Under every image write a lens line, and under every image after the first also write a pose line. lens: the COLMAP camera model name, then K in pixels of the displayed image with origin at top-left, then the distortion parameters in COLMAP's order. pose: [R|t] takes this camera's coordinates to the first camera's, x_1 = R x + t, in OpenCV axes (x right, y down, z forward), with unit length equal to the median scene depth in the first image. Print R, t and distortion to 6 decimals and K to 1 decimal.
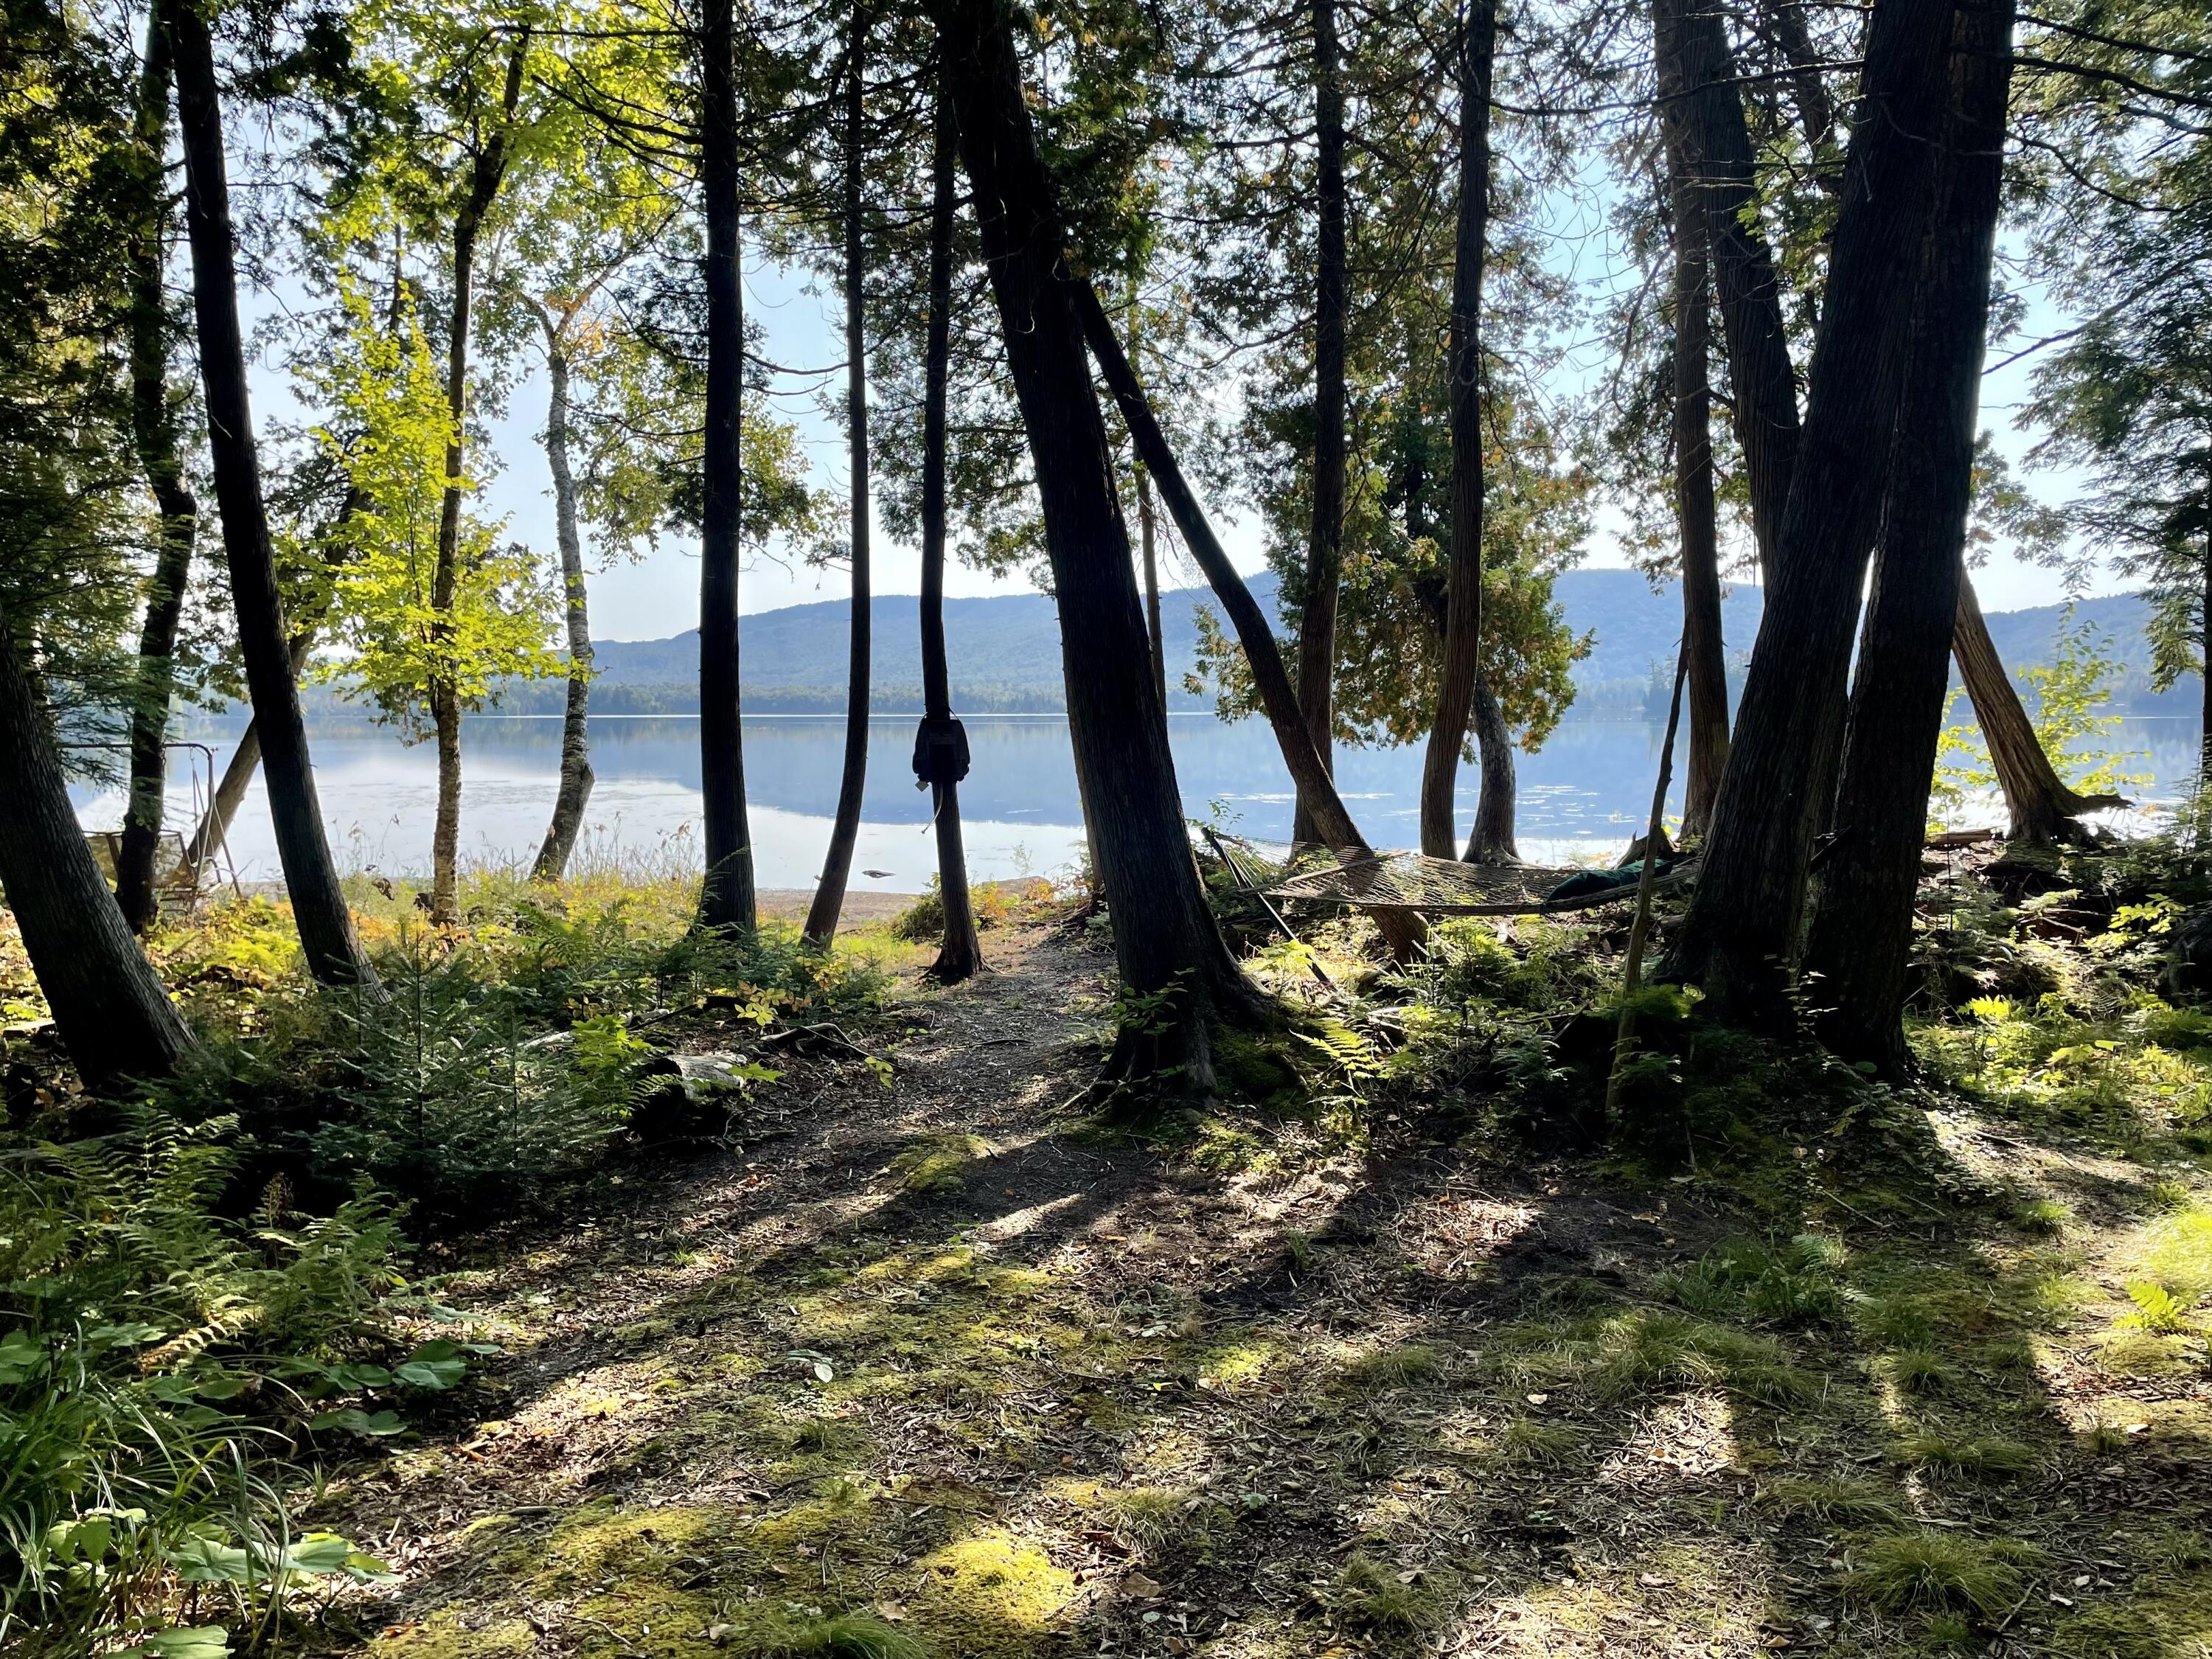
lens RADIAL K [[1621.8, 0, 1106.0], [0, 1621.8, 829.5], [0, 0, 1]] dist [0.036995, -0.067729]
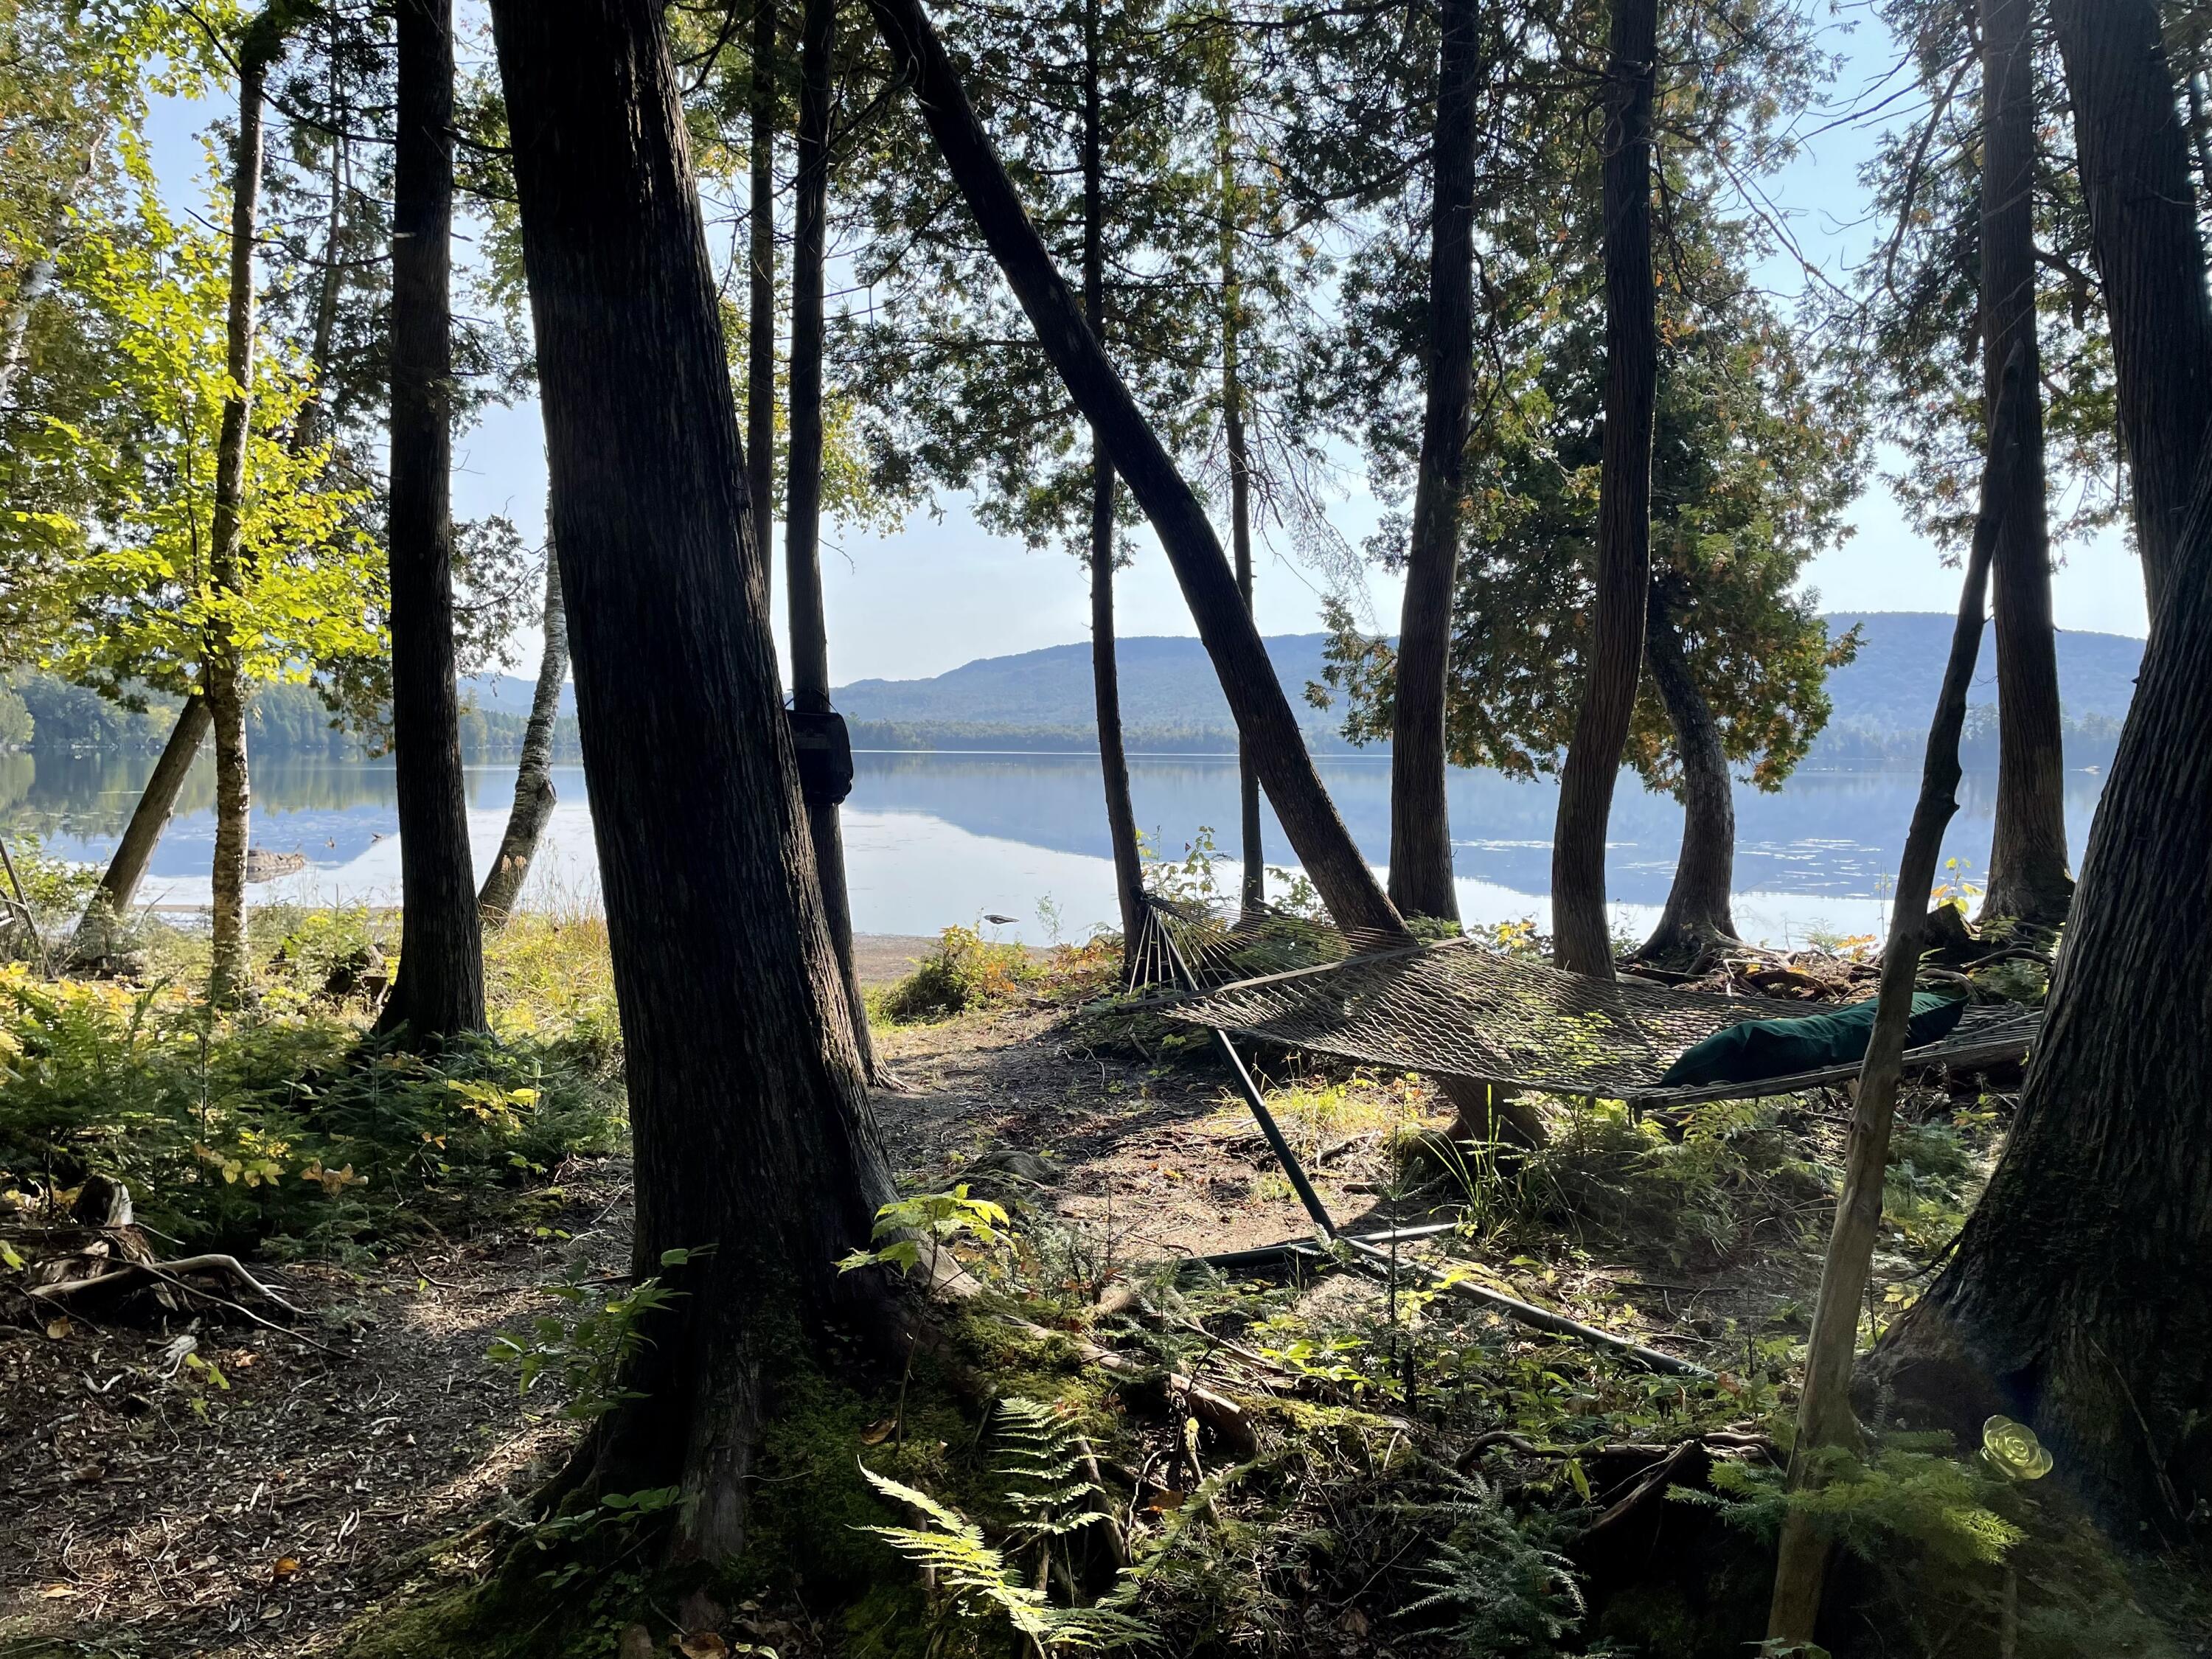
lens RADIAL K [[1621.8, 0, 1106.0], [0, 1621.8, 829.5], [0, 0, 1]] dist [0.036995, -0.067729]
pose [[0.987901, 0.023655, -0.153272, 0.093644], [-0.027391, 0.999376, -0.022309, -0.005918], [0.152649, 0.026237, 0.987932, 0.266386]]
